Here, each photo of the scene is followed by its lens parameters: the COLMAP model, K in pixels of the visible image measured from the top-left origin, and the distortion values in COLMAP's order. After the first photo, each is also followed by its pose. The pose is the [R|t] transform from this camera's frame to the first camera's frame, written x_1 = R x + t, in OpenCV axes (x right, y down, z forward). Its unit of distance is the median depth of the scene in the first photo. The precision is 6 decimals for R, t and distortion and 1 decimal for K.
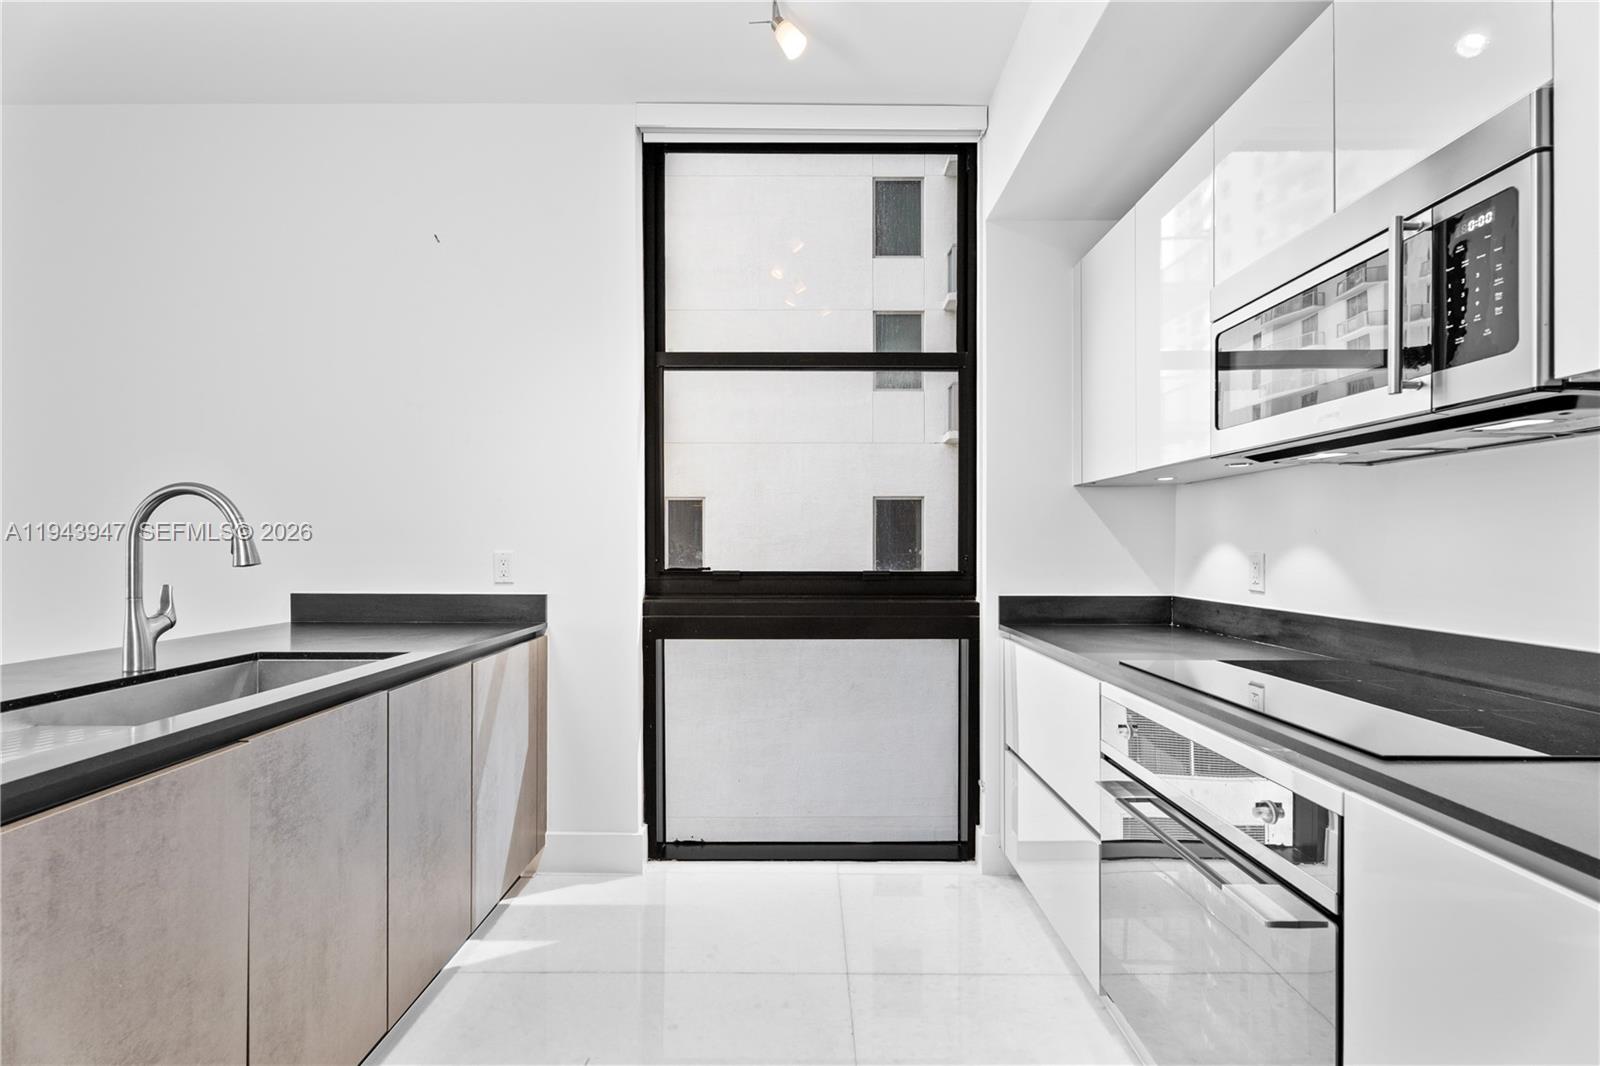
lens RADIAL K [[708.6, 0, 803.4], [0, 708.6, 538.0], [0, 0, 1]] dist [0.002390, 0.000214]
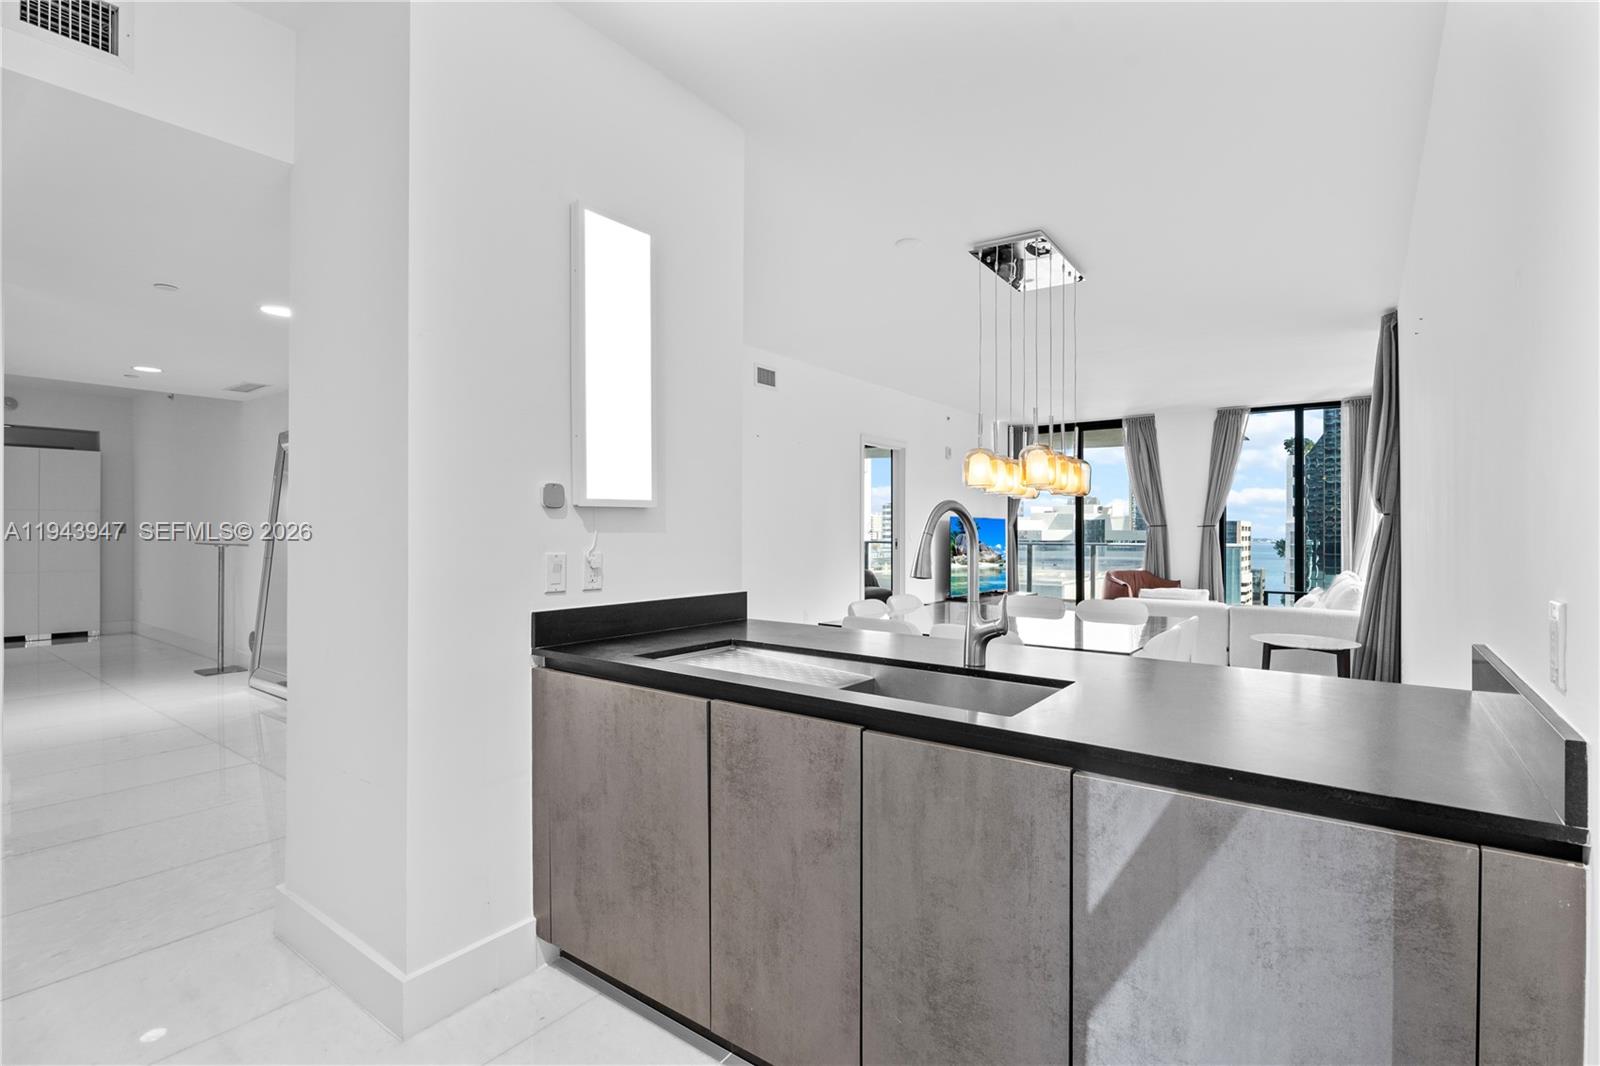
lens RADIAL K [[760.3, 0, 800.0], [0, 760.3, 533.0], [0, 0, 1]] dist [-0.000972, -0.000048]
pose [[-0.598743, 0.004810, -0.800927, 0.143799], [0.001440, 0.999987, 0.004929, -0.021818], [0.800940, 0.001798, -0.598742, 1.019926]]
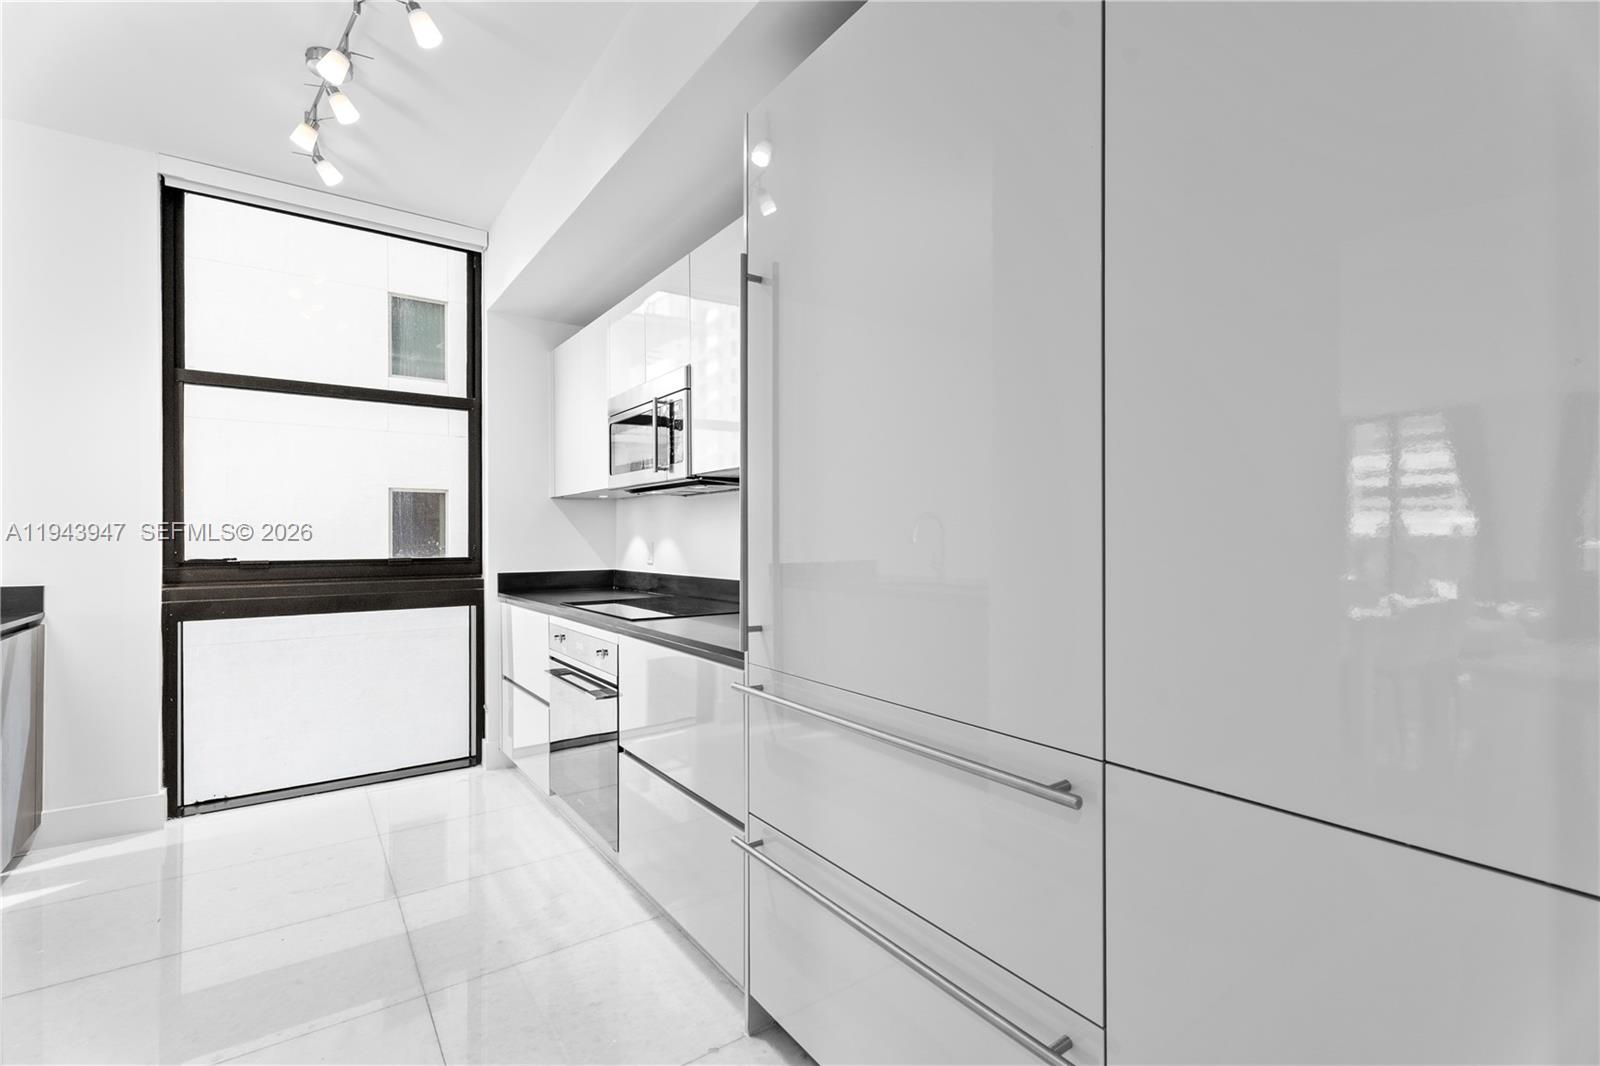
lens RADIAL K [[708.6, 0, 803.4], [0, 708.6, 538.0], [0, 0, 1]] dist [0.002390, 0.000214]
pose [[0.809200, -0.003295, 0.587524, -0.067505], [-0.000757, 0.999978, 0.006651, 0.000189], [-0.587533, -0.005827, 0.809179, -0.527263]]
